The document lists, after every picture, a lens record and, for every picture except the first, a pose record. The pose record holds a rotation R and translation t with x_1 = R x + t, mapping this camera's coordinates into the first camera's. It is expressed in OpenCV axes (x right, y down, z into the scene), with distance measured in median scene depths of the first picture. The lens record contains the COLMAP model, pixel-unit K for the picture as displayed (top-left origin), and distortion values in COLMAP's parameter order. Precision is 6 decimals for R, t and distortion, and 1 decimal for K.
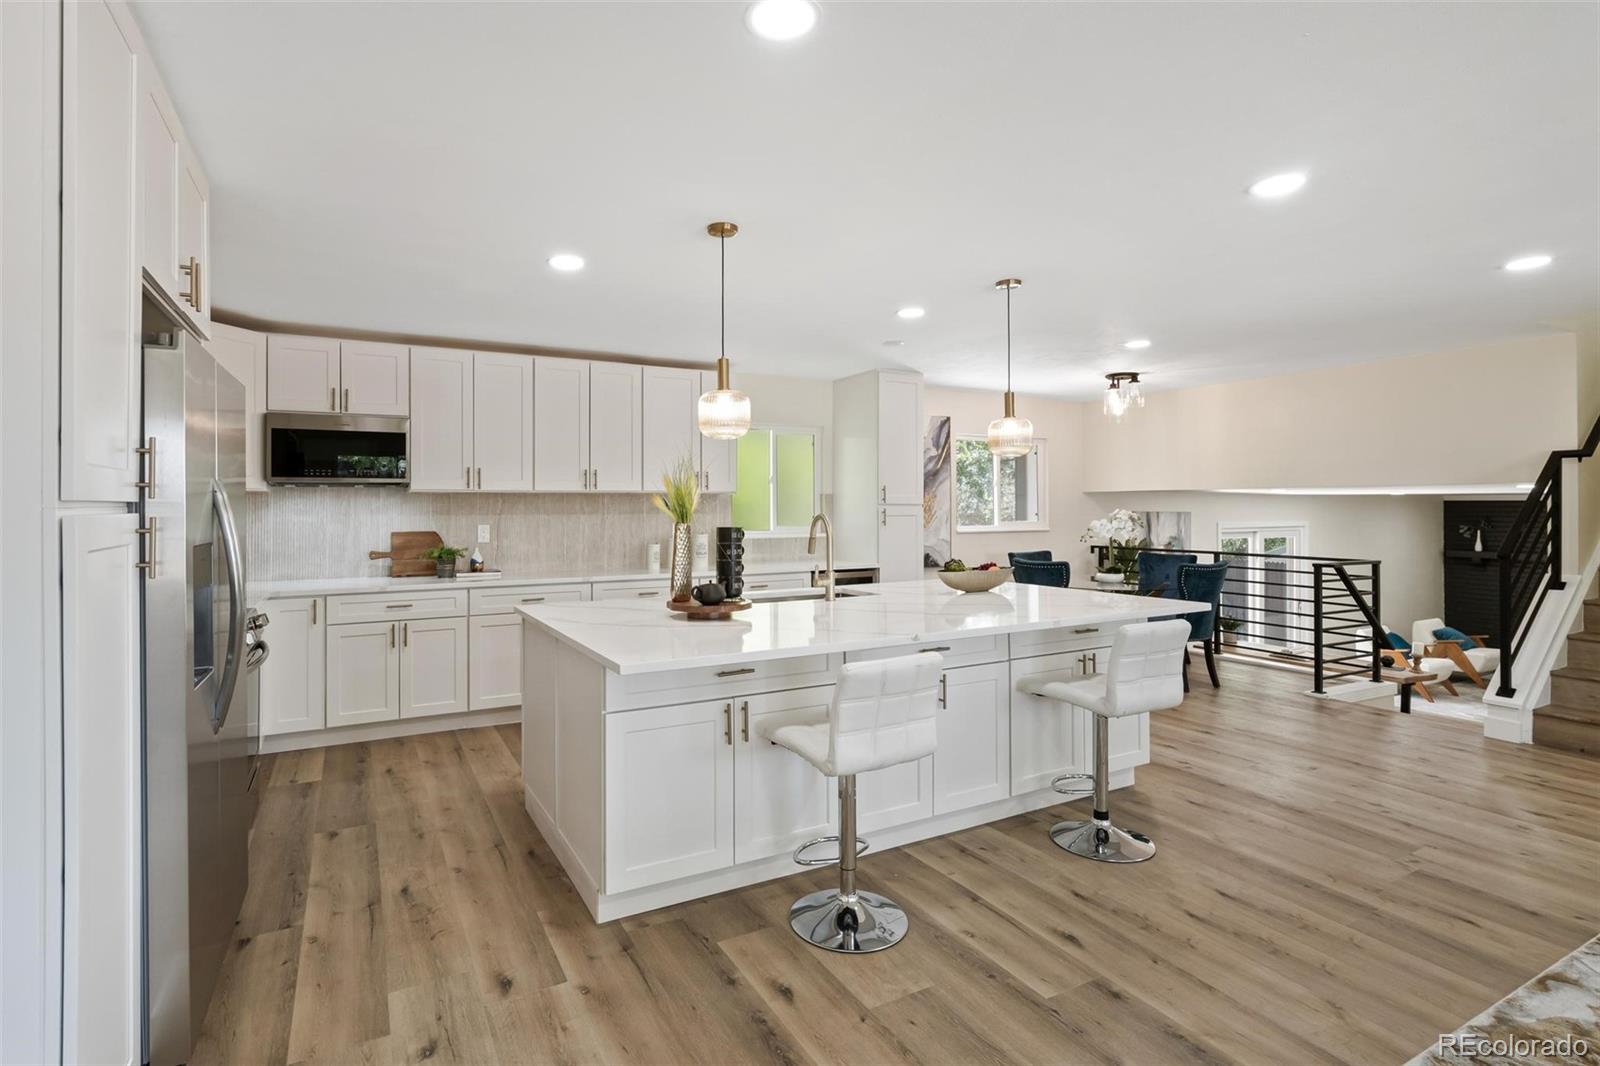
lens RADIAL K [[771.2, 0, 748.7], [0, 771.2, 505.8], [0, 0, 1]] dist [0.010413, 0.001214]
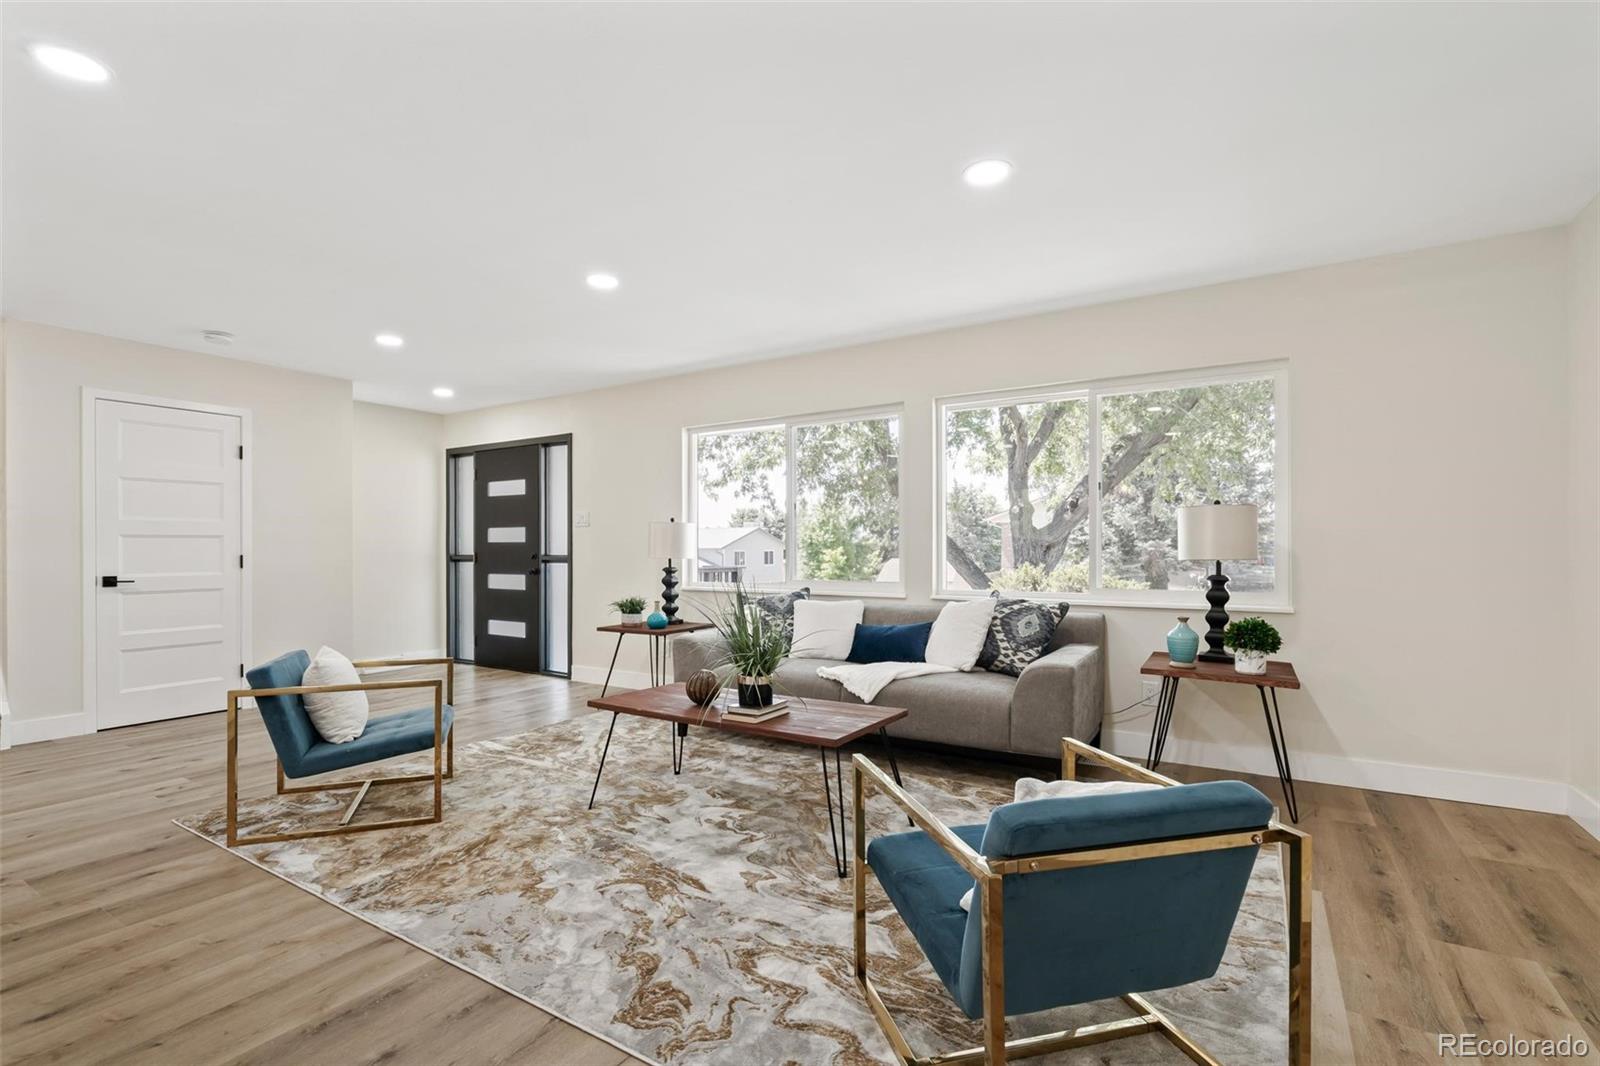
lens RADIAL K [[726.2, 0, 799.2], [0, 726.2, 548.0], [0, 0, 1]] dist [-0.000988, 0.000091]
pose [[-0.512929, 0.001347, 0.858430, -0.163469], [0.003385, 0.999994, 0.000453, 0.043397], [-0.858424, 0.003138, -0.512930, 0.336185]]
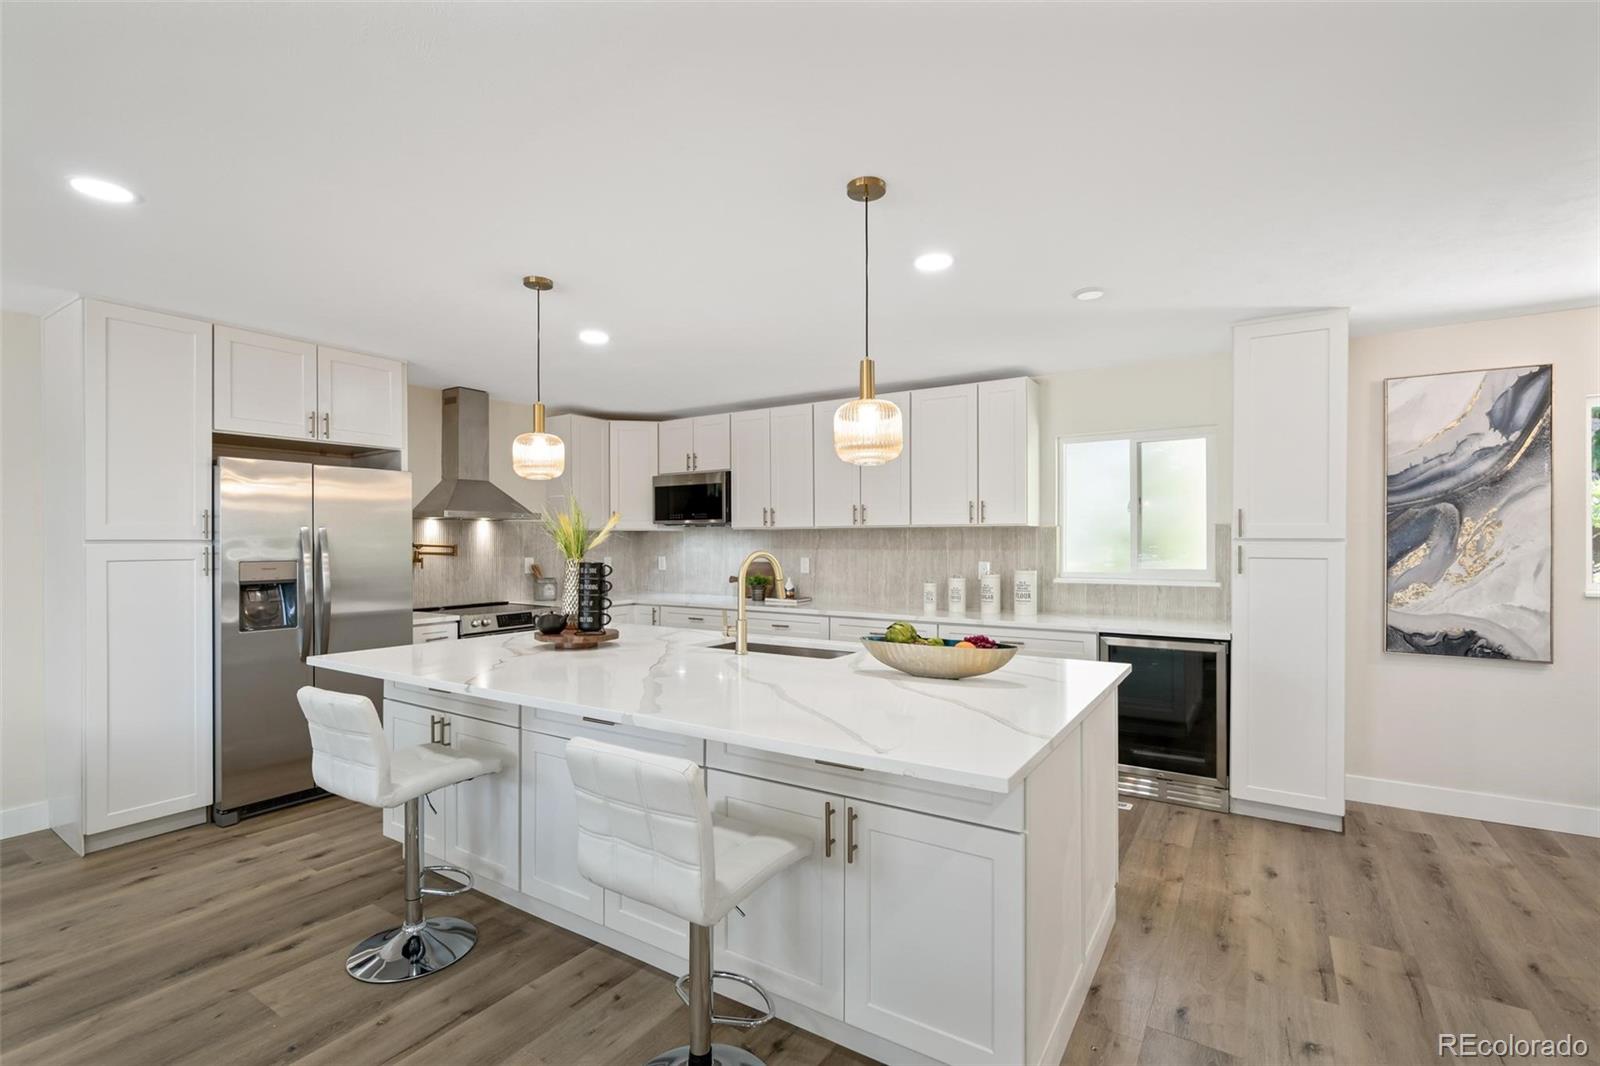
lens RADIAL K [[726.2, 0, 796.2], [0, 726.2, 542.7], [0, 0, 1]] dist [-0.000988, 0.000091]
pose [[0.495940, 0.003443, -0.868350, 0.532532], [-0.000623, 0.999993, 0.003609, -0.000861], [0.868357, -0.001249, 0.495939, 0.426881]]
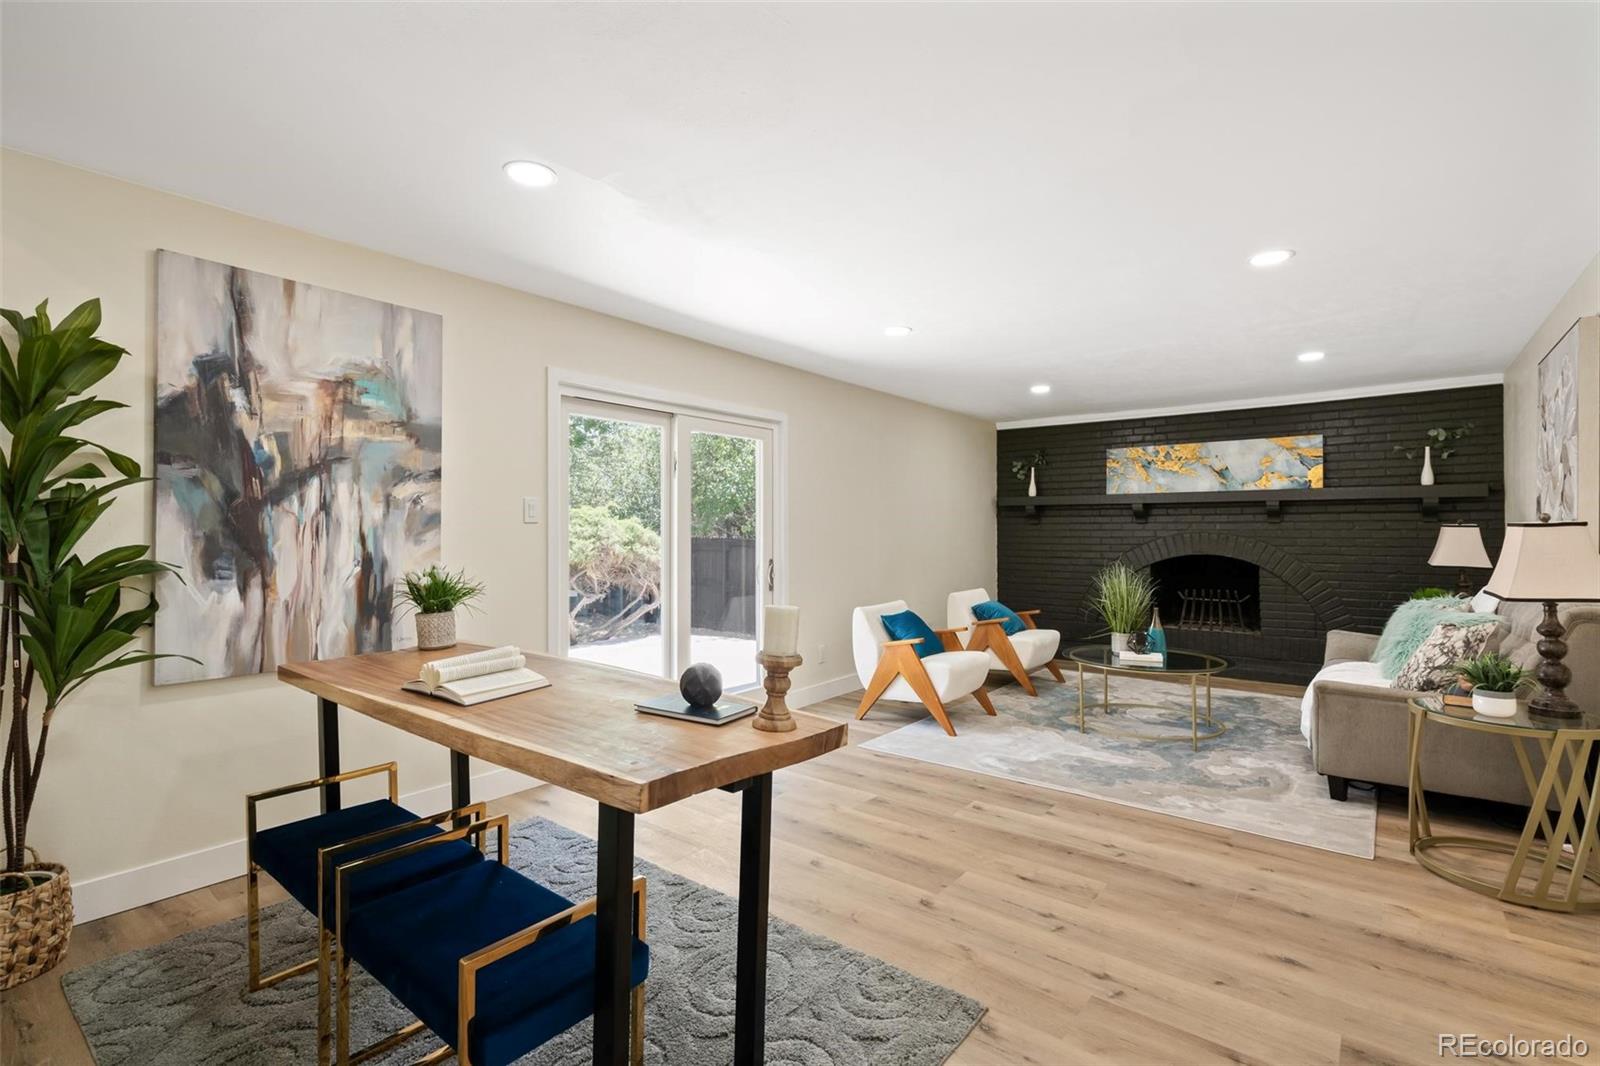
lens RADIAL K [[726.2, 0, 803.1], [0, 726.2, 524.6], [0, 0, 1]] dist [-0.000988, 0.000091]
pose [[0.914187, 0.008288, 0.405208, 0.915869], [-0.004469, 0.999936, -0.010370, 0.179648], [-0.405268, 0.007670, 0.914166, 0.919422]]
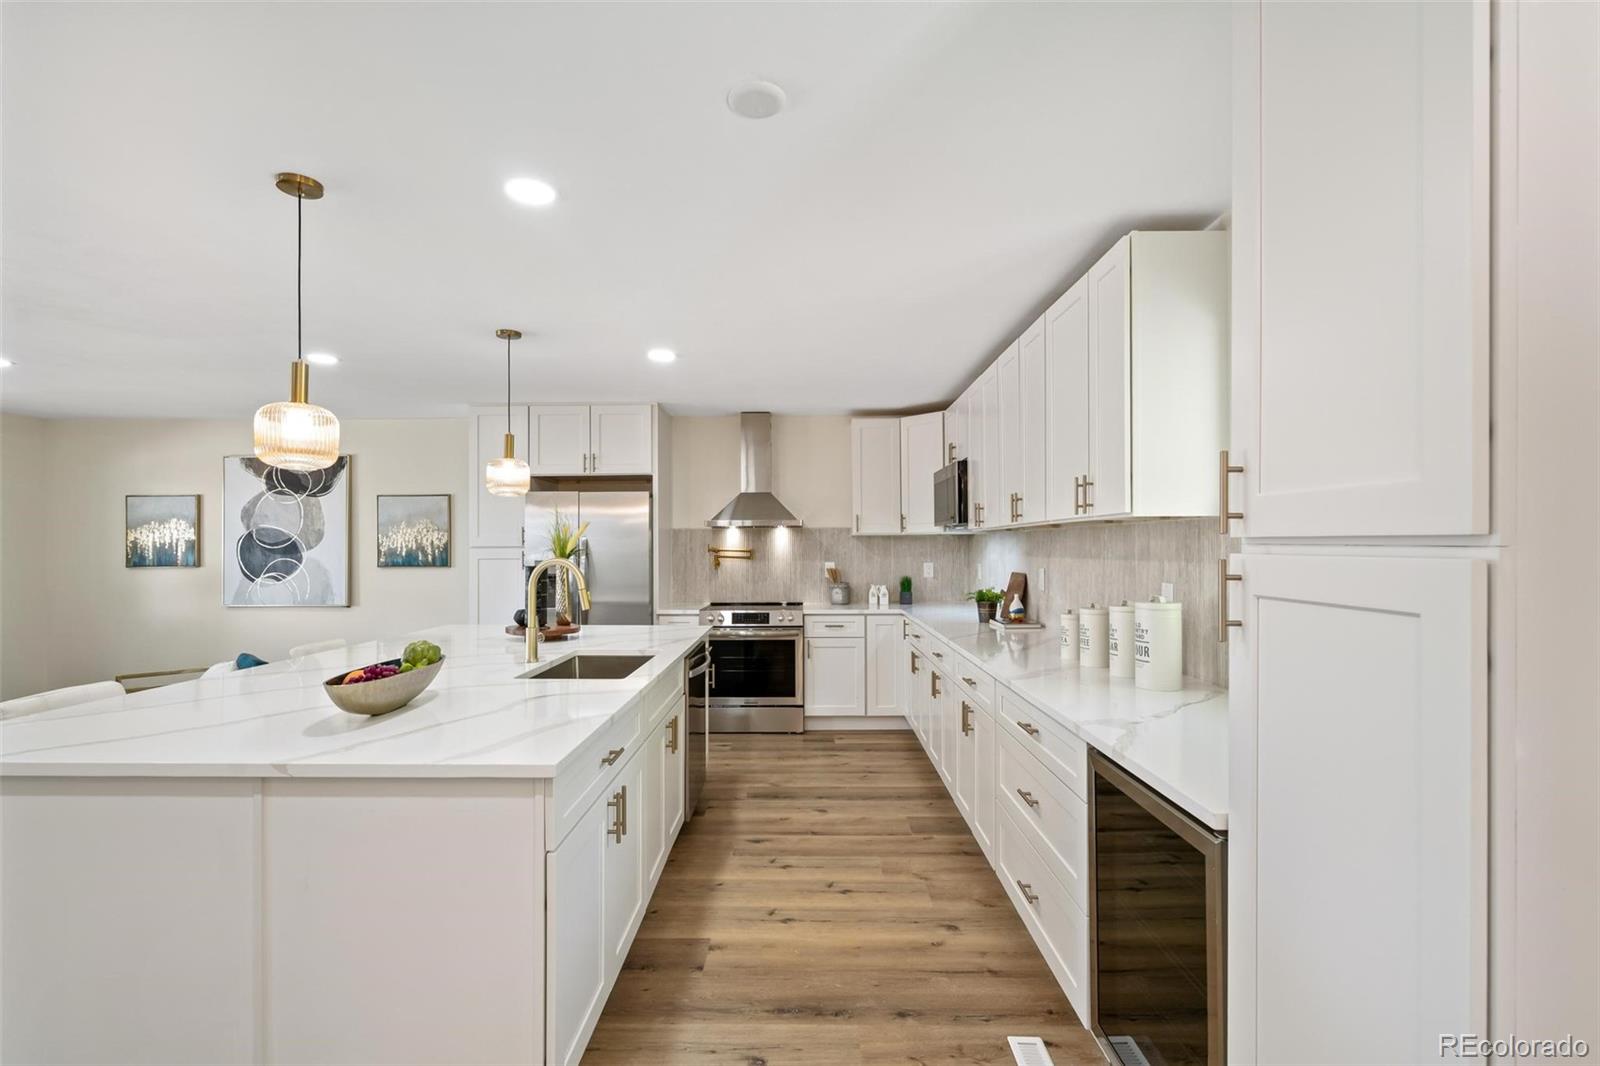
lens RADIAL K [[726.2, 0, 795.1], [0, 726.2, 544.2], [0, 0, 1]] dist [-0.000988, 0.000091]
pose [[-0.472168, -0.002075, -0.881506, 0.425036], [0.001357, 0.999994, -0.003081, 0.000662], [0.881507, -0.002652, -0.472163, 1.045425]]
